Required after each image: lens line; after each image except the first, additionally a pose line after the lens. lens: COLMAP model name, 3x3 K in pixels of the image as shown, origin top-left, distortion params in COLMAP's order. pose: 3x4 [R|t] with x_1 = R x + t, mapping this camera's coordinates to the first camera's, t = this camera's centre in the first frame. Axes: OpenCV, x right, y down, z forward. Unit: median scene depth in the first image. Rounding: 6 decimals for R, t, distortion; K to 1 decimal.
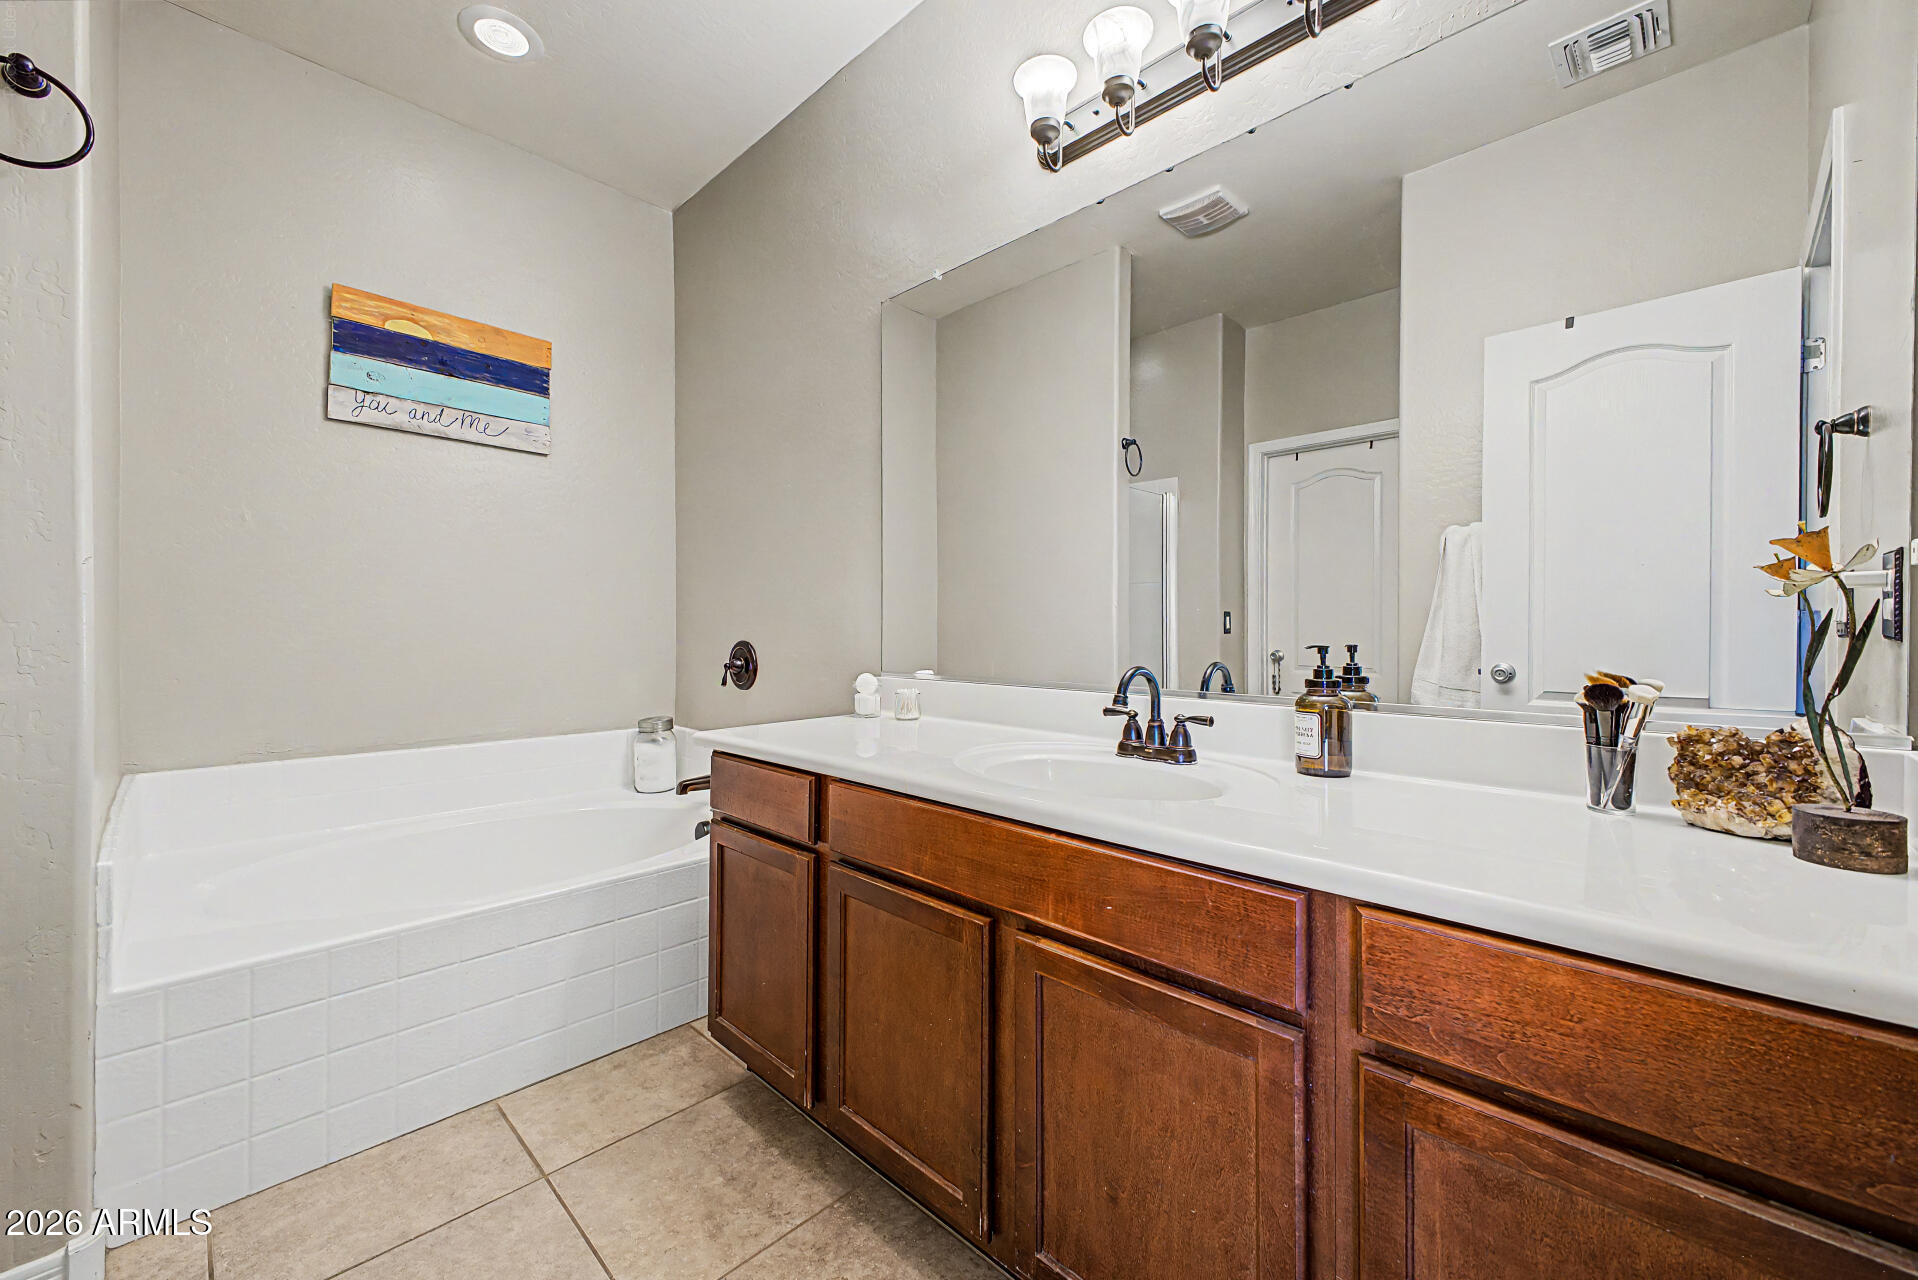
lens RADIAL K [[755.5, 0, 960.1], [0, 755.5, 634.3], [0, 0, 1]] dist [0.017392, -0.005195]
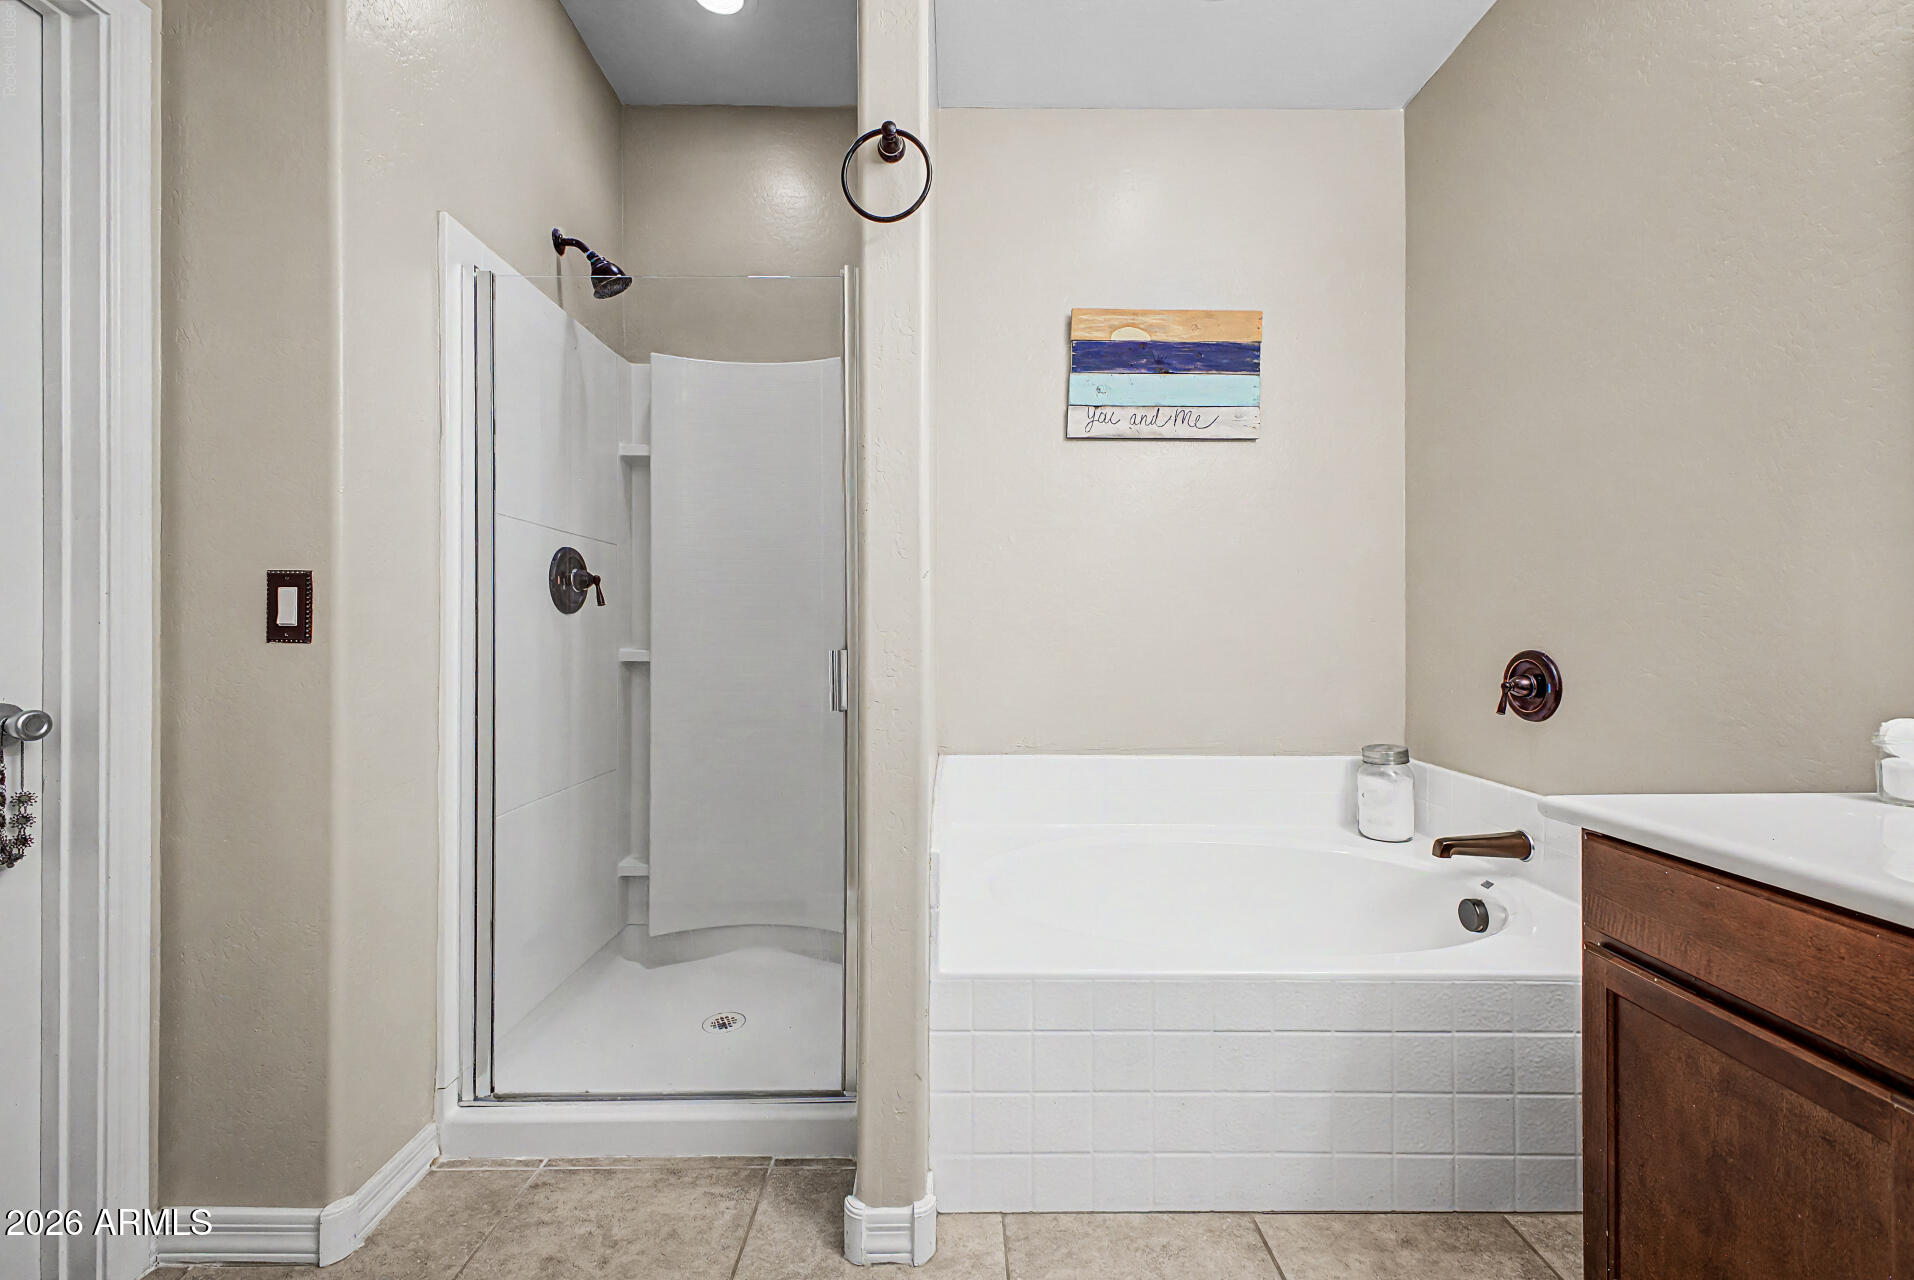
lens RADIAL K [[754.0, 0, 958.1], [0, 754.0, 634.3], [0, 0, 1]] dist [0.017392, -0.005195]
pose [[0.702897, -0.002248, -0.711288, -0.177474], [-0.002423, 0.999982, -0.005554, -0.001709], [0.711288, 0.005627, 0.702878, 0.143860]]
